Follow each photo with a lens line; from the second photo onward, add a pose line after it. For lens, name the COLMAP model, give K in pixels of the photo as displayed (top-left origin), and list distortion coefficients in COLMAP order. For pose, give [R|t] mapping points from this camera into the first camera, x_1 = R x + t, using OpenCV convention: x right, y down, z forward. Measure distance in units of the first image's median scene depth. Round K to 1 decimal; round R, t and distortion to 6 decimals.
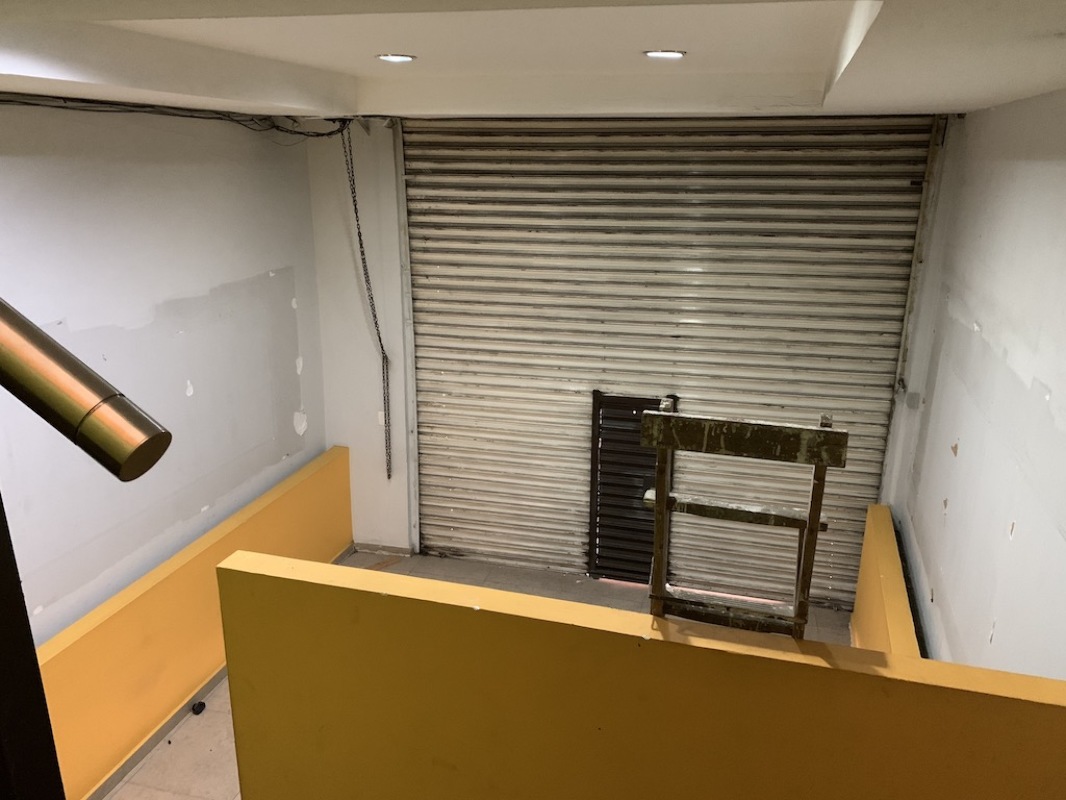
lens RADIAL K [[812.3, 0, 533.0], [0, 812.3, 400.0], [0, 0, 1]] dist [0.093180, -0.144422]
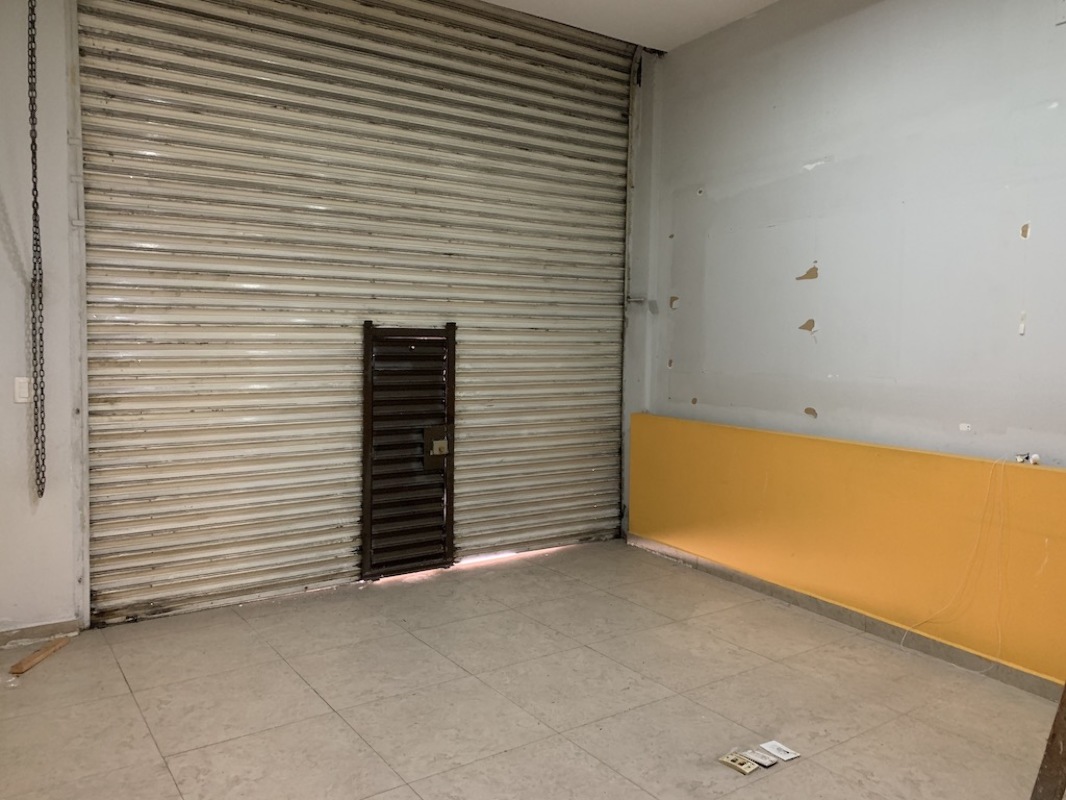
lens RADIAL K [[812.3, 0, 533.0], [0, 812.3, 400.0], [0, 0, 1]] dist [0.093180, -0.144422]
pose [[0.657087, -0.055544, 0.751765, -0.409145], [0.216633, 0.969126, -0.117747, 0.185933], [-0.722015, 0.240228, 0.648833, 0.376768]]
